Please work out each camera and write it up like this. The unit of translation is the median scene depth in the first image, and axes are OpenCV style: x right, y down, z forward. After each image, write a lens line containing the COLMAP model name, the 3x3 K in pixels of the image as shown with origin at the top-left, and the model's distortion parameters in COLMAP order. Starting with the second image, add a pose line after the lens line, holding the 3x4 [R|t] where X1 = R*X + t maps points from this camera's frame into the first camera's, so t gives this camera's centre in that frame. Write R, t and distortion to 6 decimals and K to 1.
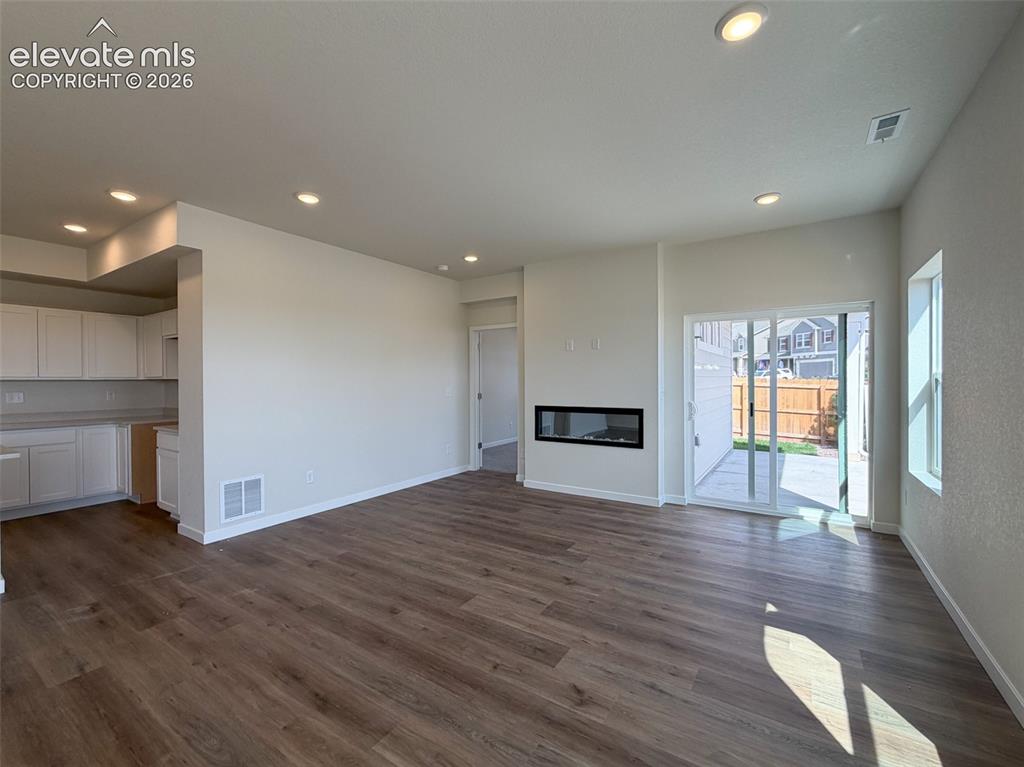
lens RADIAL K [[417.7, 0, 512.6], [0, 417.7, 383.4], [0, 0, 1]] dist [0.000682, 0.000716]
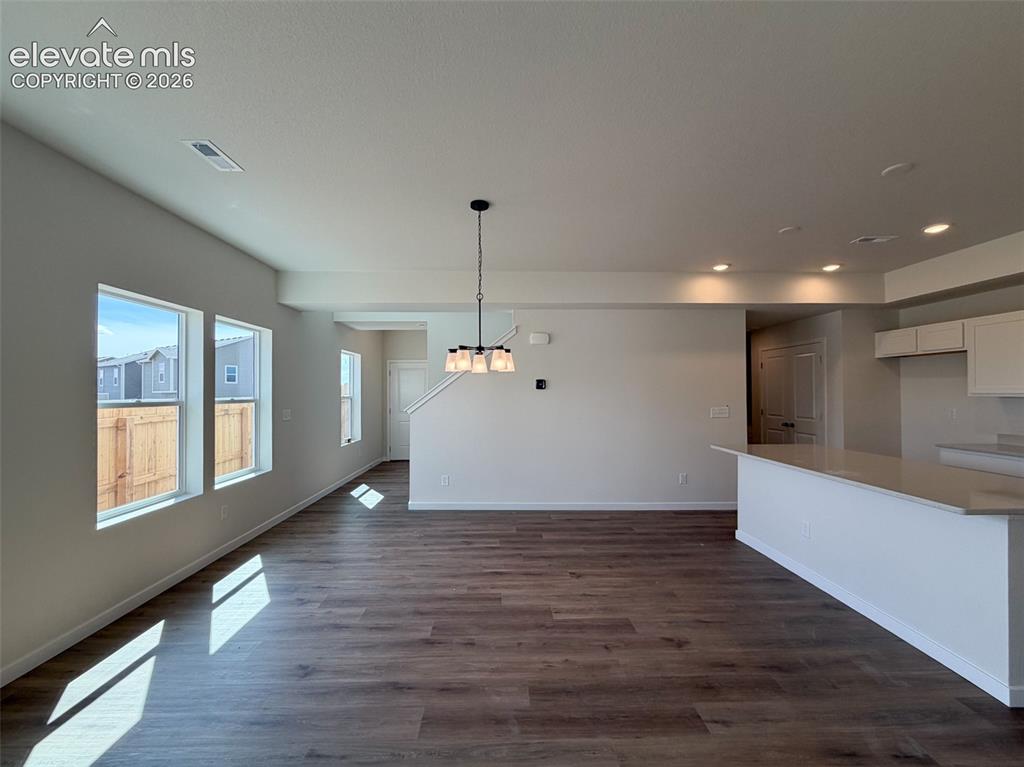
lens RADIAL K [[417.7, 0, 507.3], [0, 417.7, 388.6], [0, 0, 1]] dist [0.000682, 0.000716]
pose [[-0.848279, 0.002144, -0.529545, -0.060066], [0.003907, 0.999990, -0.002210, -0.025522], [0.529535, -0.003944, -0.848279, 0.699769]]
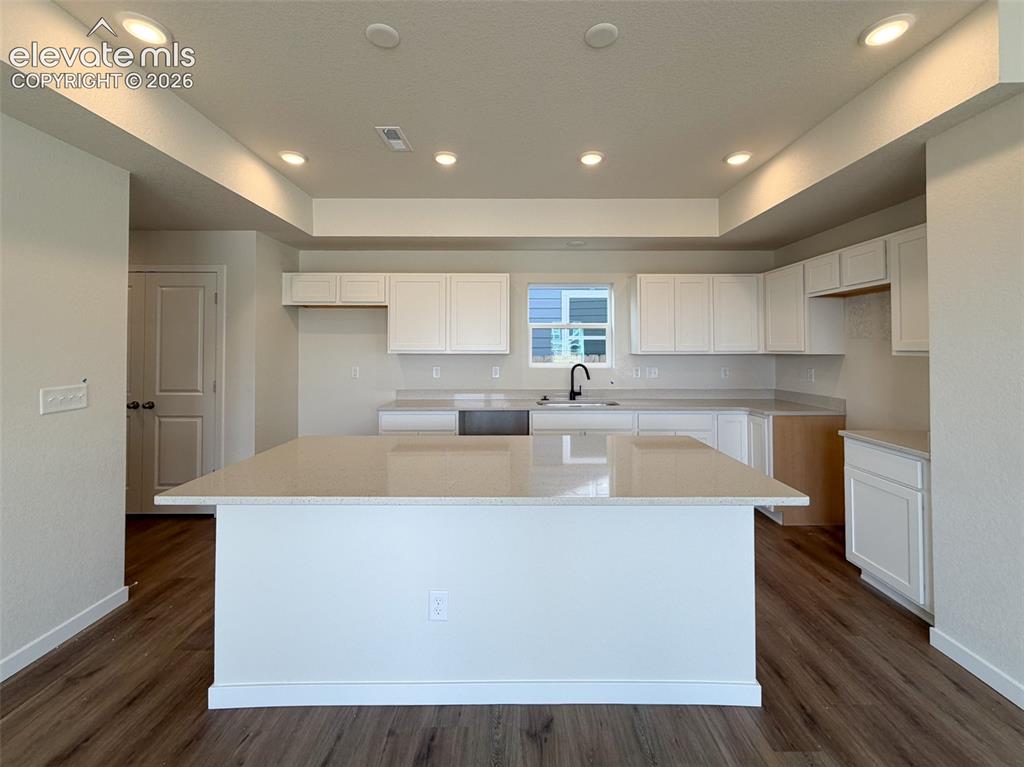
lens RADIAL K [[417.7, 0, 510.3], [0, 417.7, 350.6], [0, 0, 1]] dist [0.000682, 0.000716]
pose [[0.514783, 0.000713, -0.857320, -0.523494], [-0.006049, 0.999978, -0.002801, -0.012269], [0.857299, 0.006628, 0.514776, 0.218017]]
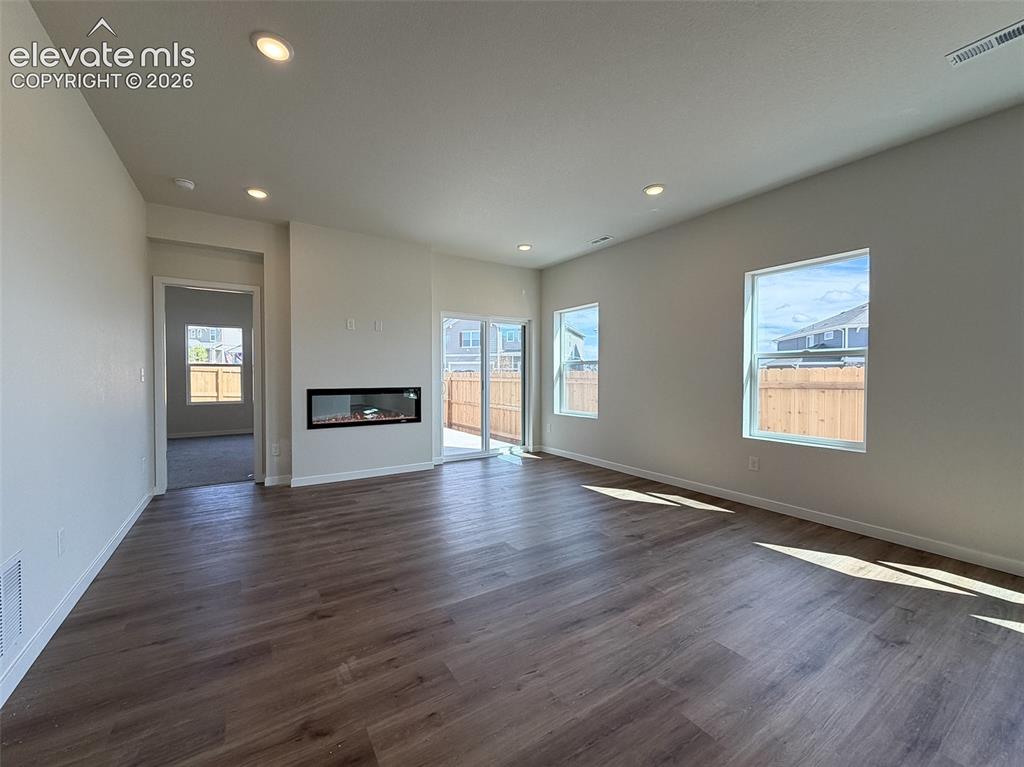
lens RADIAL K [[409.0, 0, 526.2], [0, 409.0, 379.5], [0, 0, 1]] dist [0.003329, -0.000493]
pose [[0.413720, -0.009876, 0.910351, -0.676859], [0.003183, 0.999951, 0.009402, 0.034307], [-0.910399, -0.000992, 0.413731, 0.307608]]
